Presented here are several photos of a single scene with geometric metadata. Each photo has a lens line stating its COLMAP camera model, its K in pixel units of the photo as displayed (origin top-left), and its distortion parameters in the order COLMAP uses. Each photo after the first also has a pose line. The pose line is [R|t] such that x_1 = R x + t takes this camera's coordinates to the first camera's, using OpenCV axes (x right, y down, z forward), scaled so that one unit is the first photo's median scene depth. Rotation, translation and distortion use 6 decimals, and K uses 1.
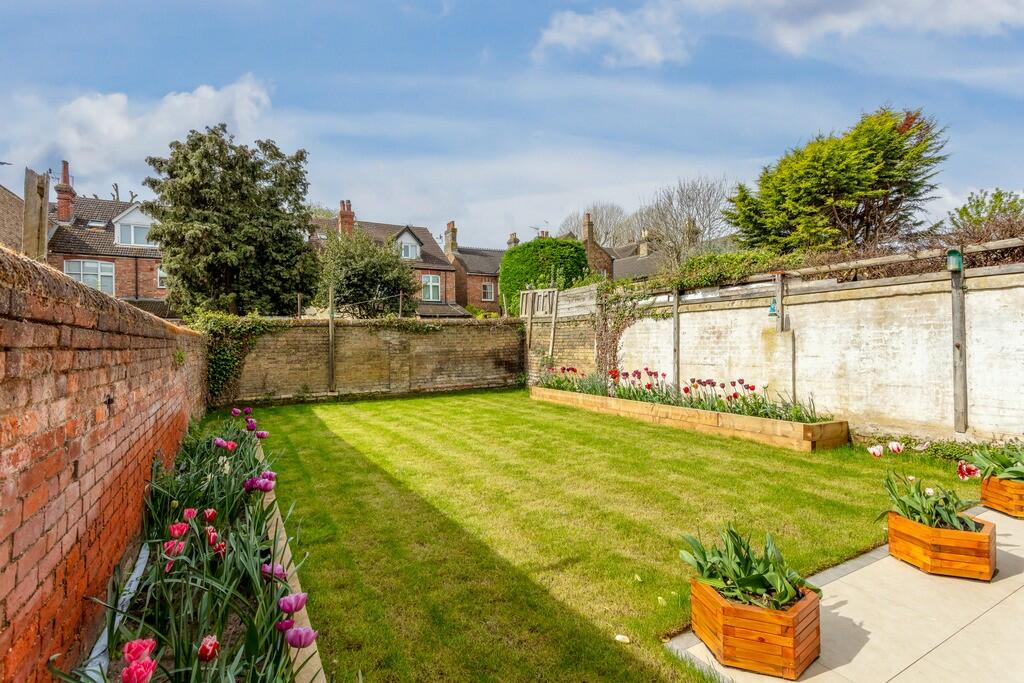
lens RADIAL K [[491.4, 0, 509.8], [0, 491.4, 337.5], [0, 0, 1]] dist [0.002135, 0.001560]
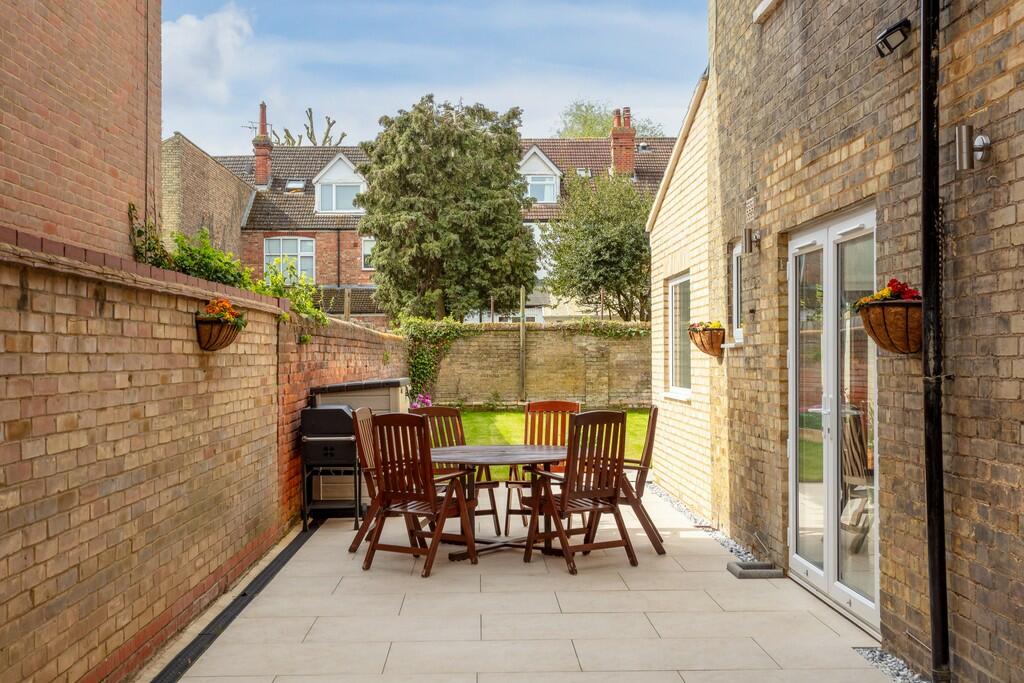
lens RADIAL K [[1174.7, 0, 473.8], [0, 1174.7, 344.8], [0, 0, 1]] dist [0.002528, 0.001043]
pose [[0.868831, 0.009645, -0.495015, 0.595747], [-0.007445, 0.999952, 0.006417, -0.008737], [0.495053, -0.001890, 0.868861, -0.883569]]
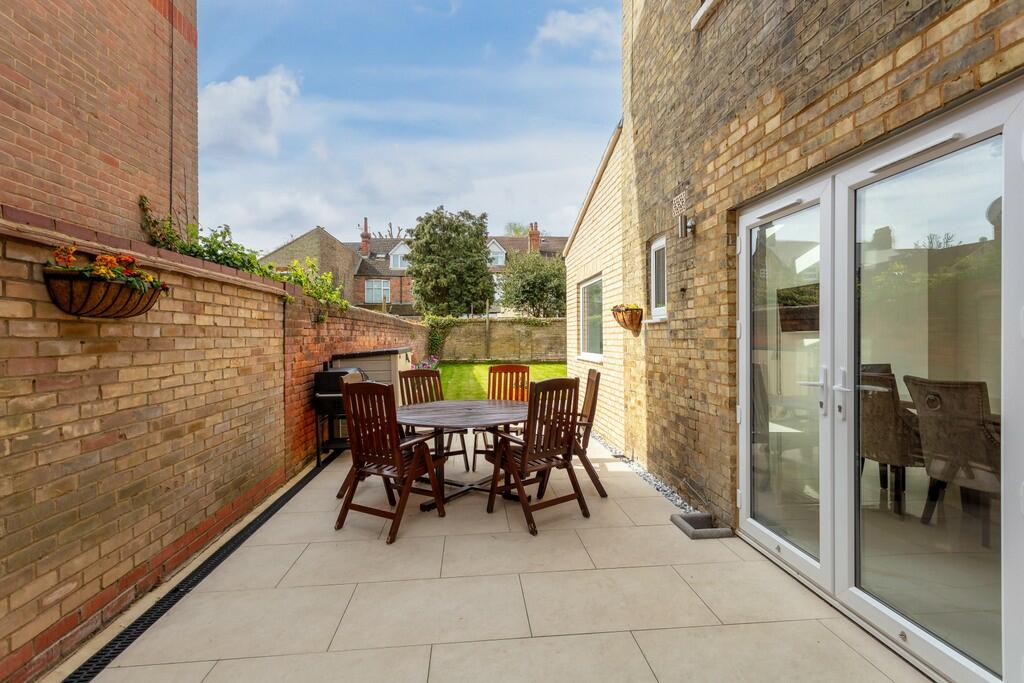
lens RADIAL K [[491.4, 0, 509.8], [0, 491.4, 337.5], [0, 0, 1]] dist [0.002135, 0.001560]
pose [[0.907802, 0.013216, -0.419191, 0.429942], [-0.006870, 0.999838, 0.016643, 0.002547], [0.419343, -0.012229, 0.907746, -0.558193]]
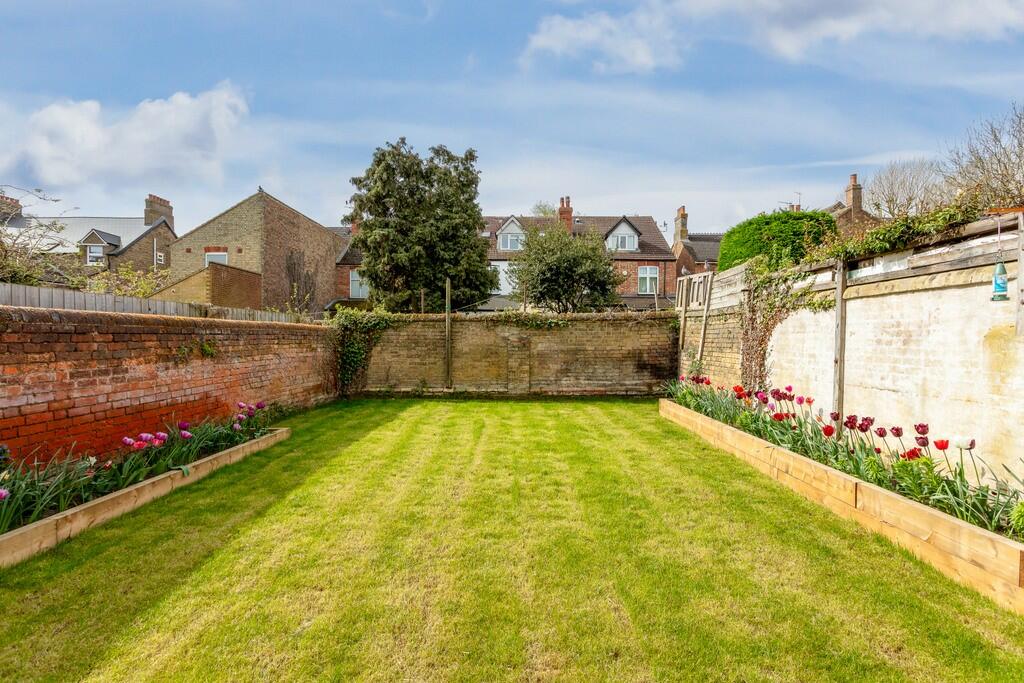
lens RADIAL K [[486.0, 0, 512.3], [0, 486.0, 336.0], [0, 0, 1]] dist [0.001914, 0.000960]
pose [[0.868439, 0.016379, -0.495525, 0.207273], [-0.012577, 0.999860, 0.011008, -0.005051], [0.495636, -0.003327, 0.868524, 0.202484]]
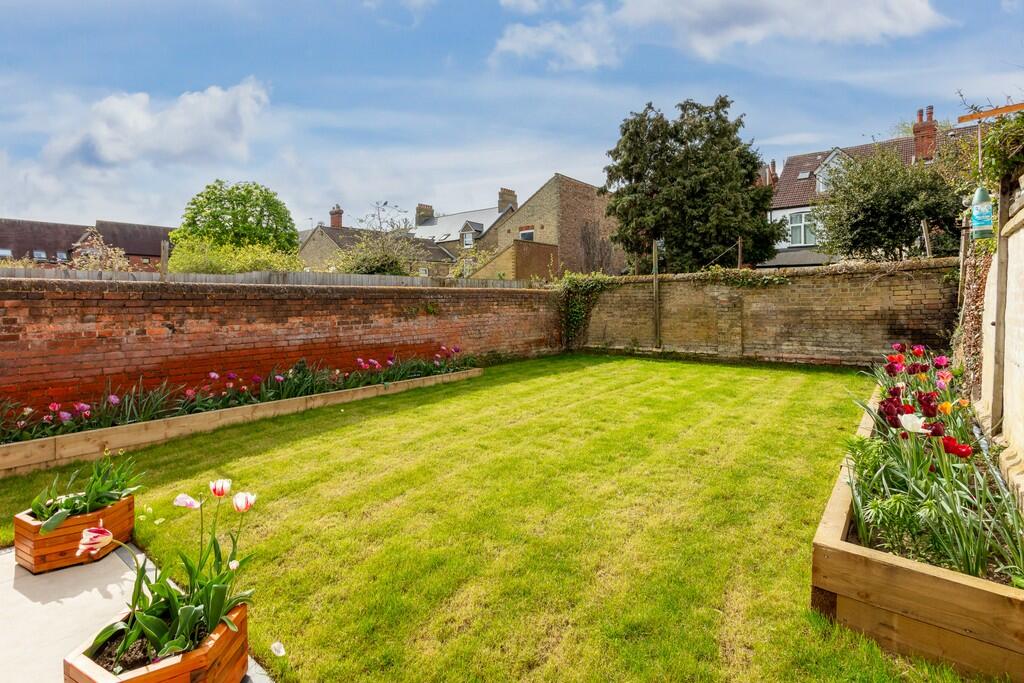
lens RADIAL K [[500.7, 0, 511.5], [0, 500.7, 302.8], [0, 0, 1]] dist [-0.000199, 0.000578]
pose [[0.370811, 0.015314, -0.928582, 0.427548], [0.012279, 0.999696, 0.021390, -0.005554], [0.928627, -0.019334, 0.370510, 0.320530]]
